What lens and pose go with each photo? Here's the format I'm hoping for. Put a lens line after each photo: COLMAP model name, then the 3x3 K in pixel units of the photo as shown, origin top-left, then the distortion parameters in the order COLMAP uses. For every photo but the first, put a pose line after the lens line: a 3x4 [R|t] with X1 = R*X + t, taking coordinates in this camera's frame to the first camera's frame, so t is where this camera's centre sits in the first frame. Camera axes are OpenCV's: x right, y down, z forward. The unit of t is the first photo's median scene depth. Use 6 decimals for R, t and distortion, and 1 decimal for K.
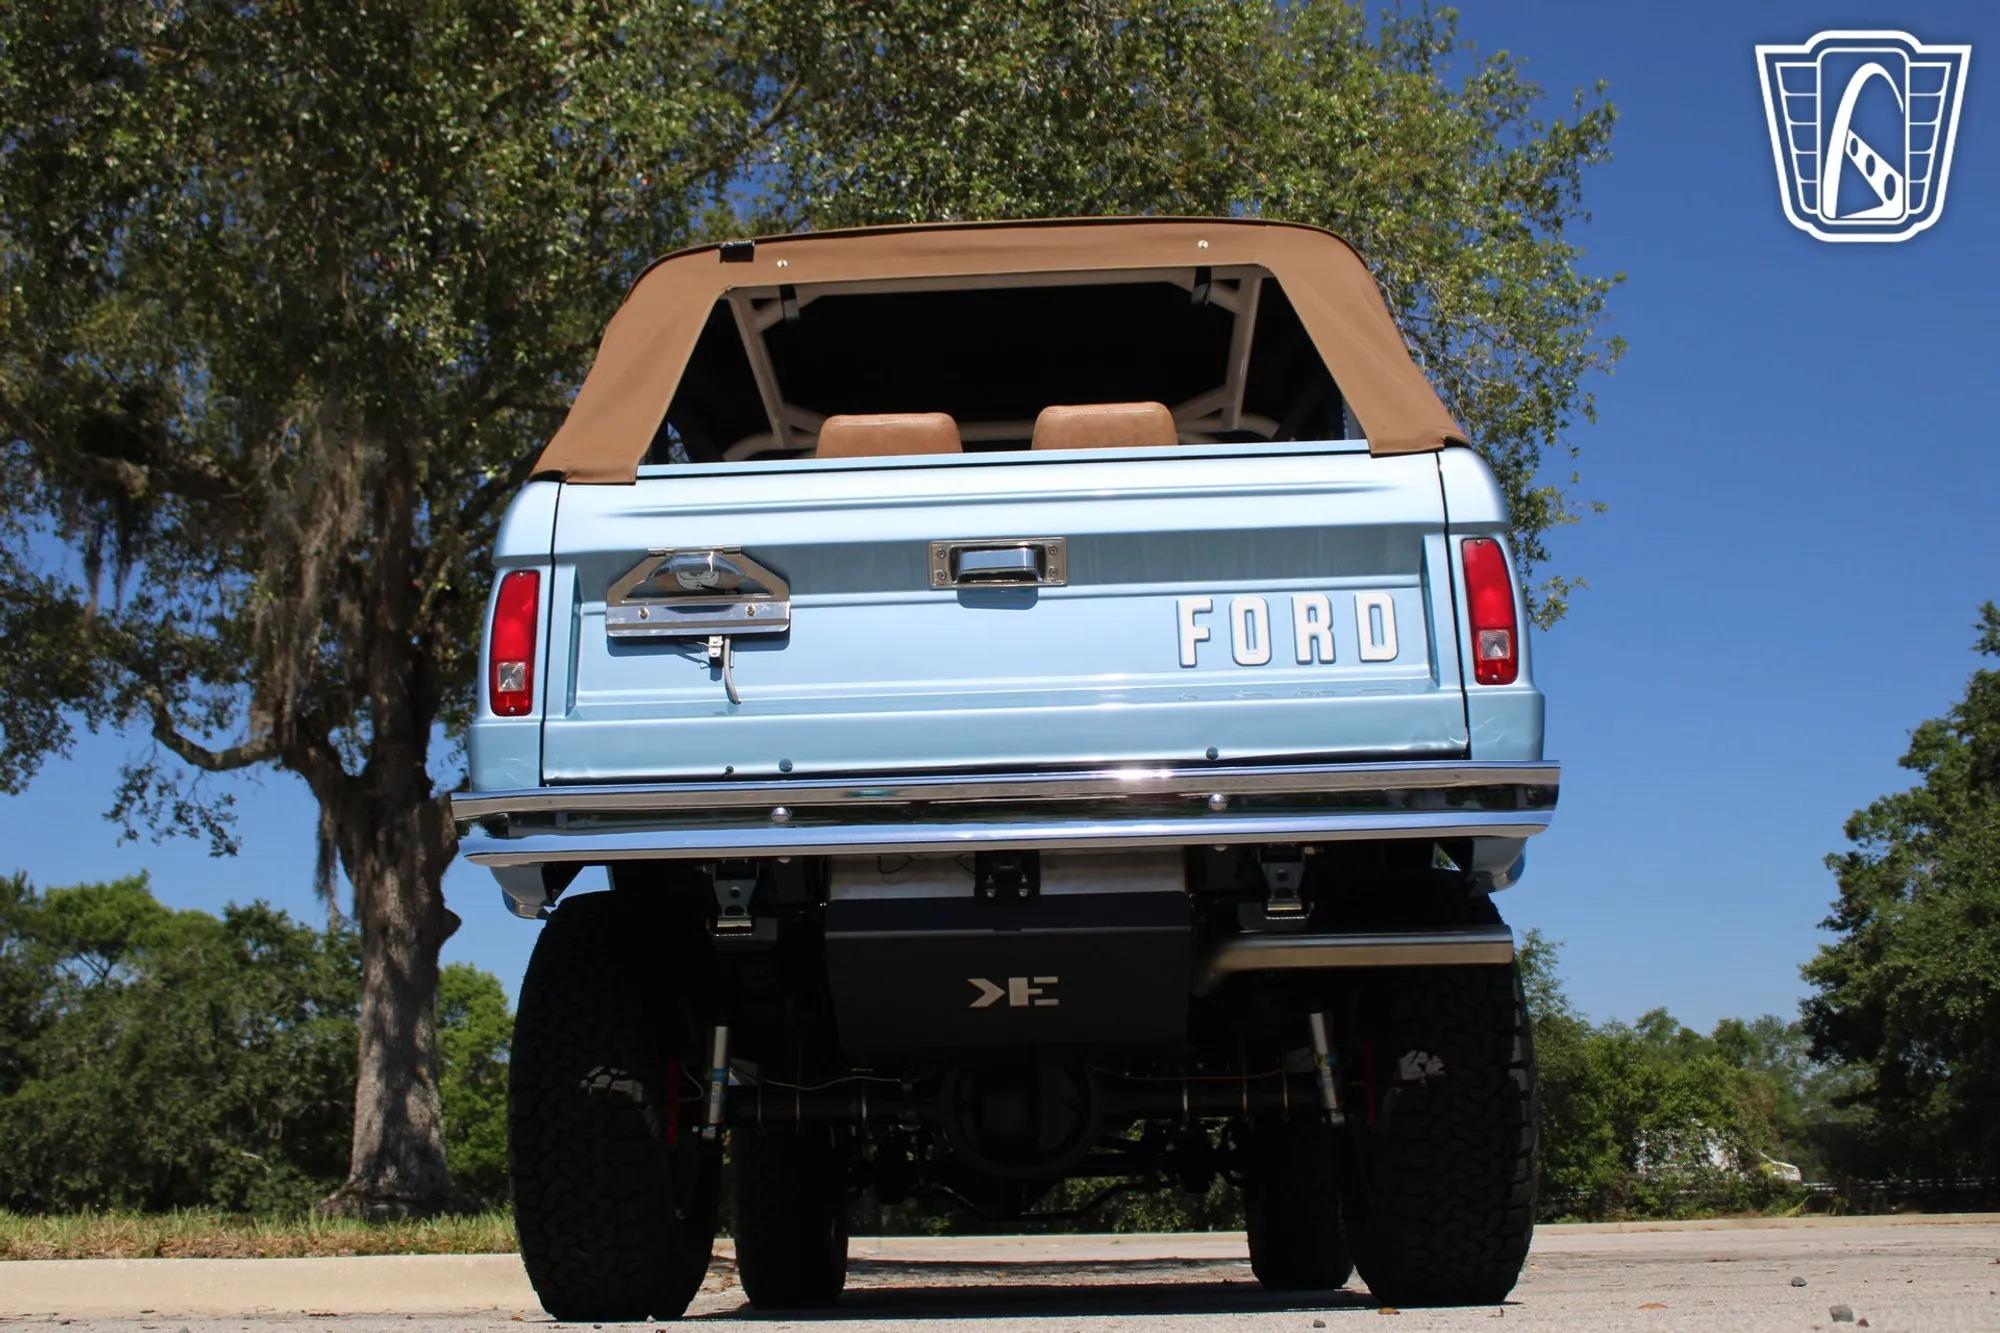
lens RADIAL K [[2043.1, 0, 976.0], [0, 2043.1, 668.0], [0, 0, 1]] dist [-0.108655, 0.119424]
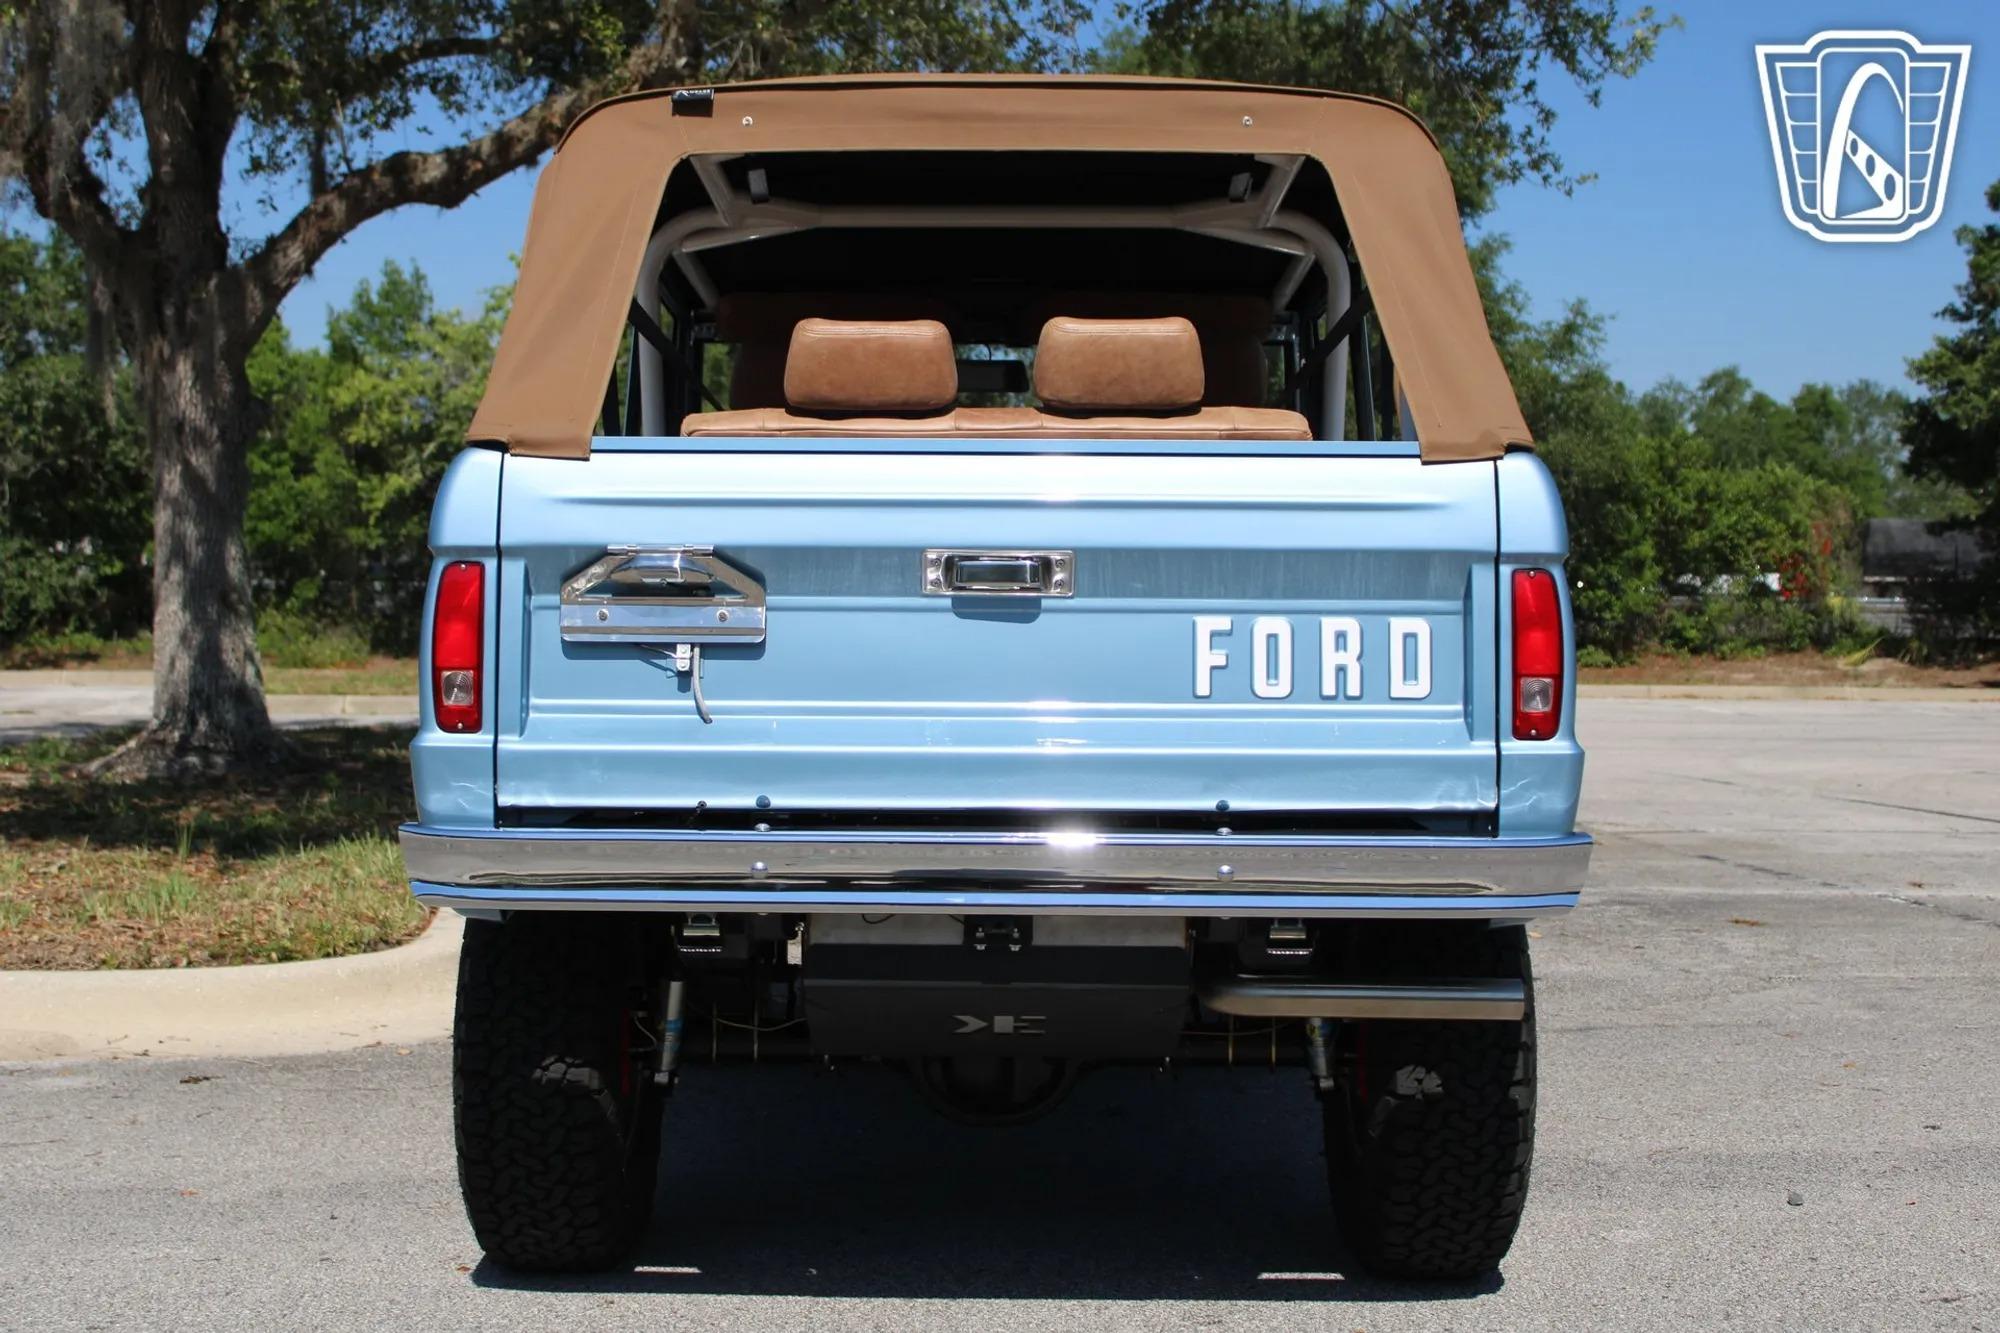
lens RADIAL K [[2587.1, 0, 963.4], [0, 2587.1, 655.6], [0, 0, 1]] dist [-0.048591, 0.061266]
pose [[0.998941, 0.025820, 0.038079, -0.030515], [-0.035924, 0.954832, 0.294966, -0.228212], [-0.028743, -0.296022, 0.954749, -0.064367]]
